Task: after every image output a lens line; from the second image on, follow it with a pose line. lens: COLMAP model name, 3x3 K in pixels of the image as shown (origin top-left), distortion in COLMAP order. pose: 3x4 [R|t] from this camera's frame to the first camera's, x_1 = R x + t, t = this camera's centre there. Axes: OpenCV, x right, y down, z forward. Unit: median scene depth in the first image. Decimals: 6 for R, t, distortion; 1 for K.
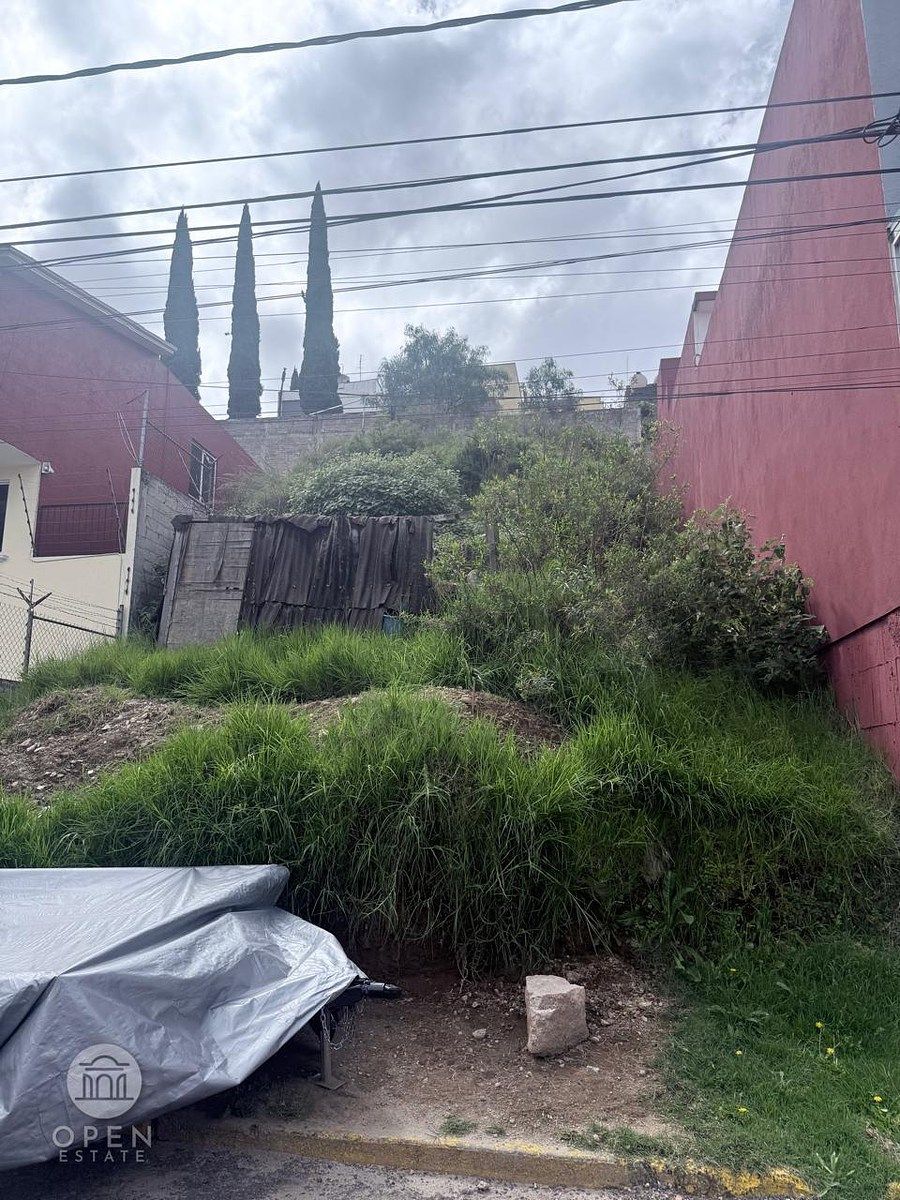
lens RADIAL K [[833.6, 0, 453.8], [0, 833.6, 590.8], [0, 0, 1]] dist [0.070129, -0.087806]
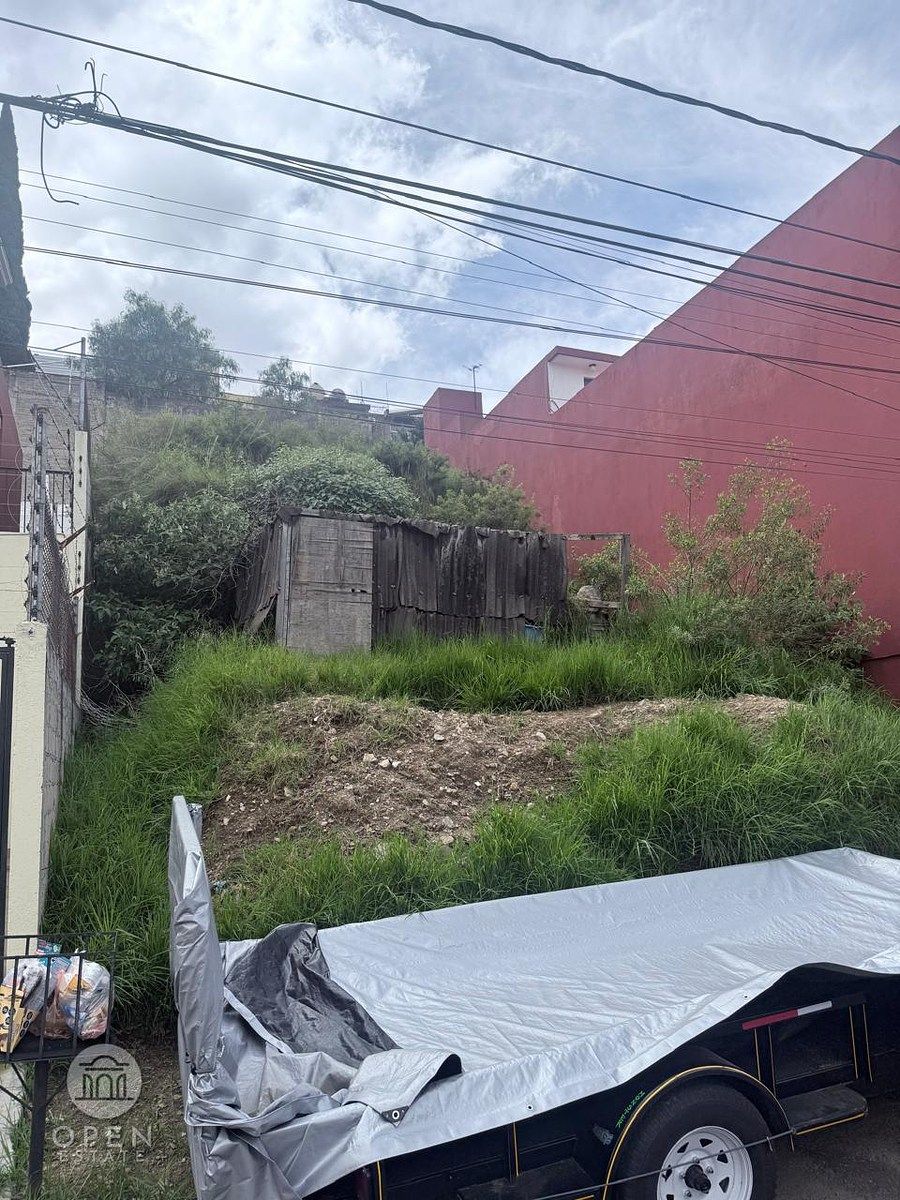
lens RADIAL K [[833.6, 0, 456.0], [0, 833.6, 592.0], [0, 0, 1]] dist [0.070129, -0.087806]
pose [[0.859121, 0.050895, 0.509235, -0.640900], [-0.050820, 0.998609, -0.014068, 0.006421], [-0.509242, -0.013793, 0.860513, 0.128513]]
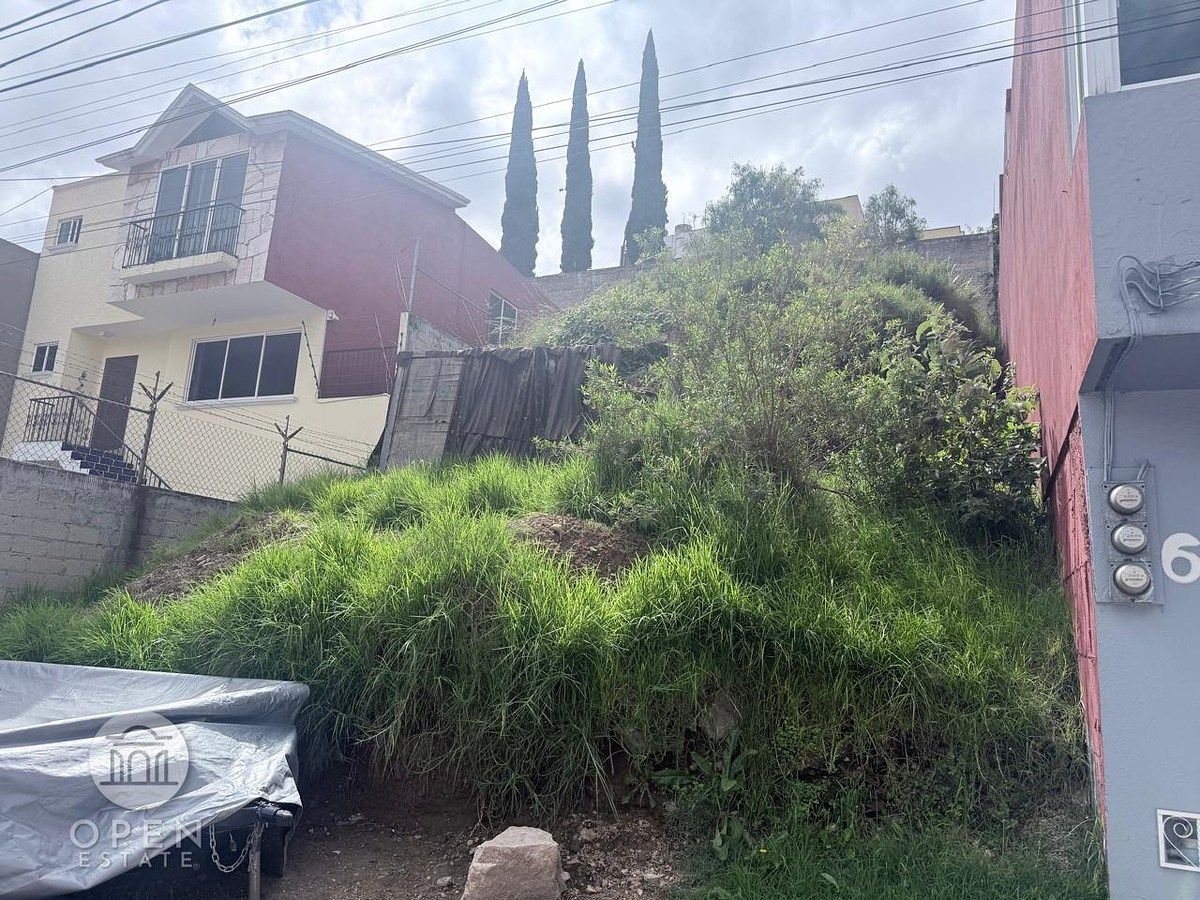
lens RADIAL K [[833.6, 0, 601.1], [0, 833.6, 445.2], [0, 0, 1]] dist [0.070129, -0.087806]
pose [[0.963770, 0.004596, -0.266695, 0.189436], [-0.004584, 0.999989, 0.000668, 0.024321], [0.266695, 0.000578, 0.963781, 0.075848]]
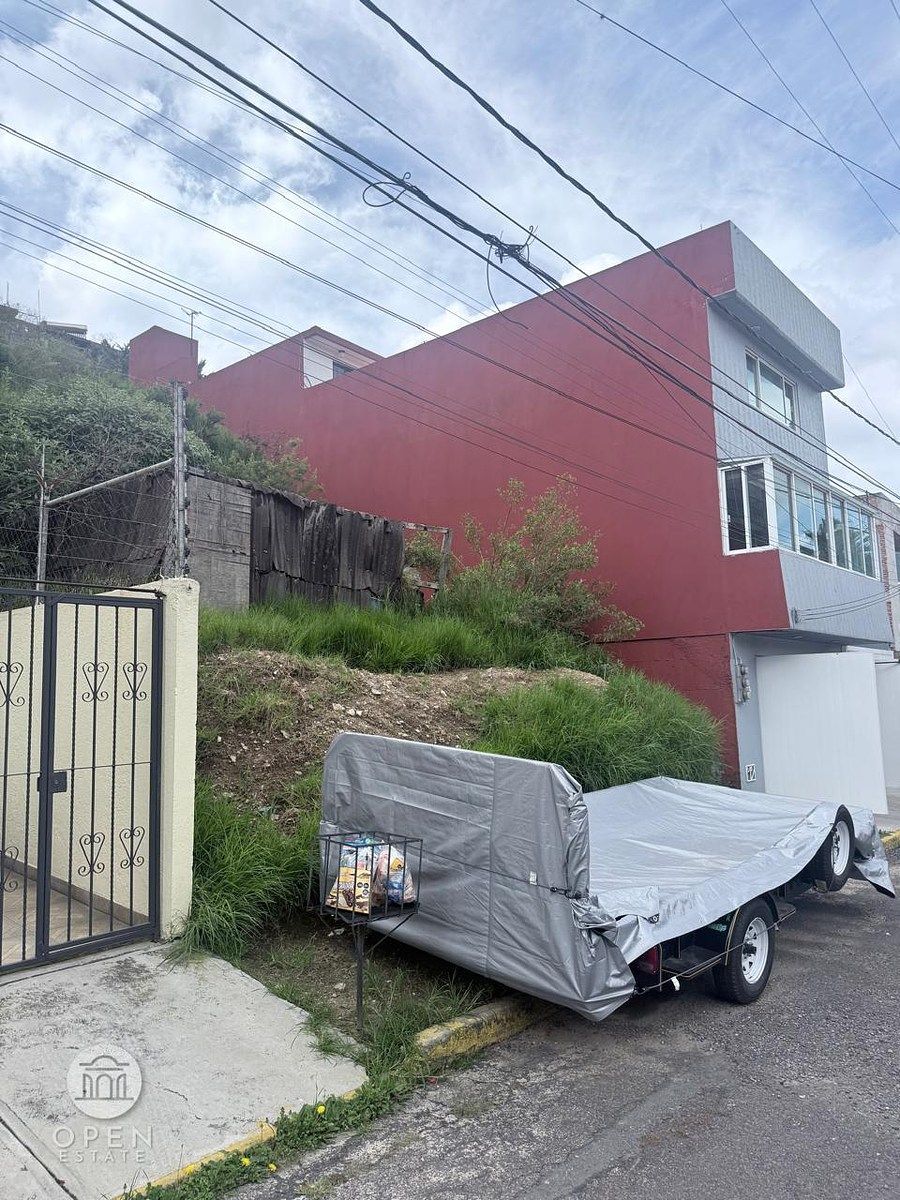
lens RADIAL K [[833.6, 0, 446.7], [0, 833.6, 581.5], [0, 0, 1]] dist [0.070129, -0.087806]
pose [[0.528399, 0.103348, 0.842682, -0.967139], [-0.153462, 0.987840, -0.024922, 0.018828], [-0.835011, -0.116151, 0.537834, 0.235758]]
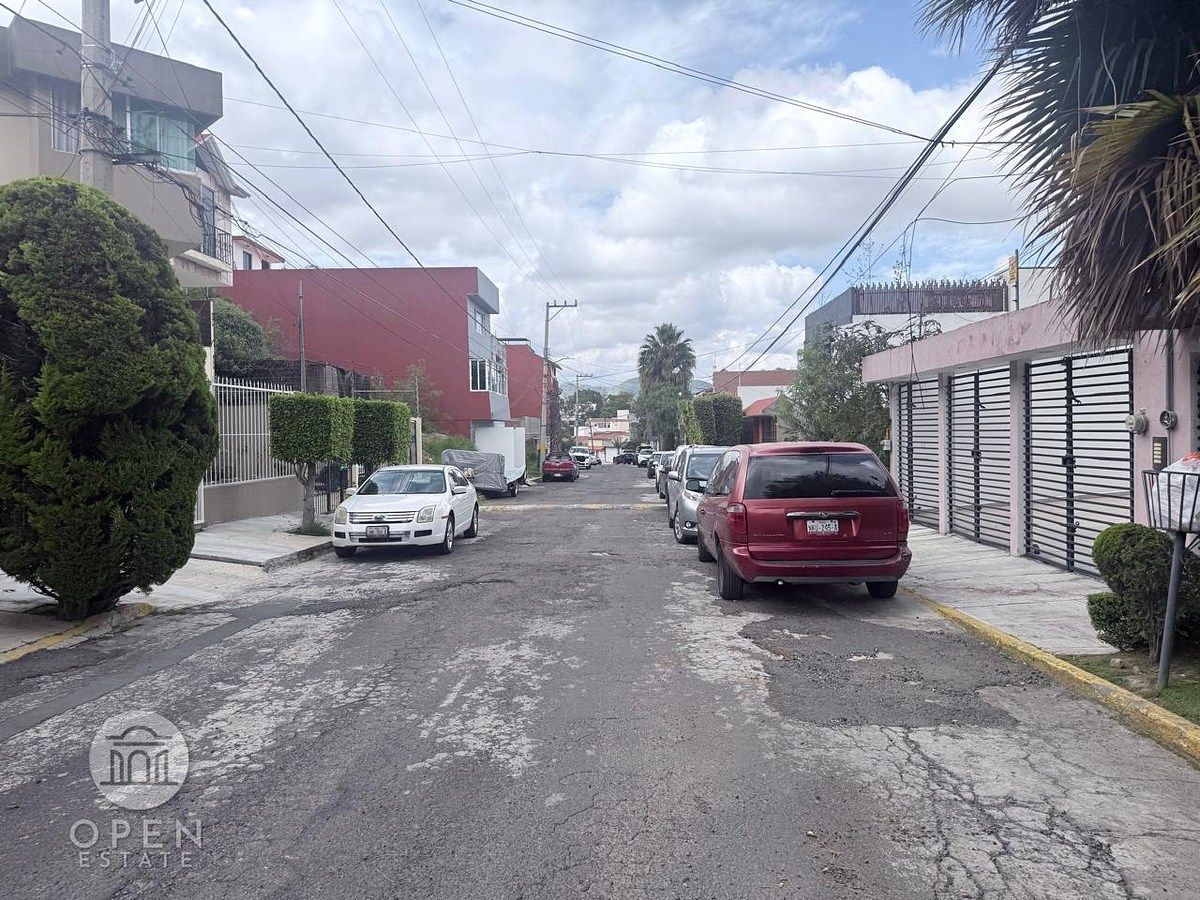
lens RADIAL K [[833.6, 0, 598.9], [0, 833.6, 448.5], [0, 0, 1]] dist [0.070129, -0.087806]
pose [[-0.122239, -0.027986, 0.992106, -3.247595], [-0.193433, 0.981106, 0.003842, 0.002924], [-0.973469, -0.191437, -0.125343, 0.433850]]
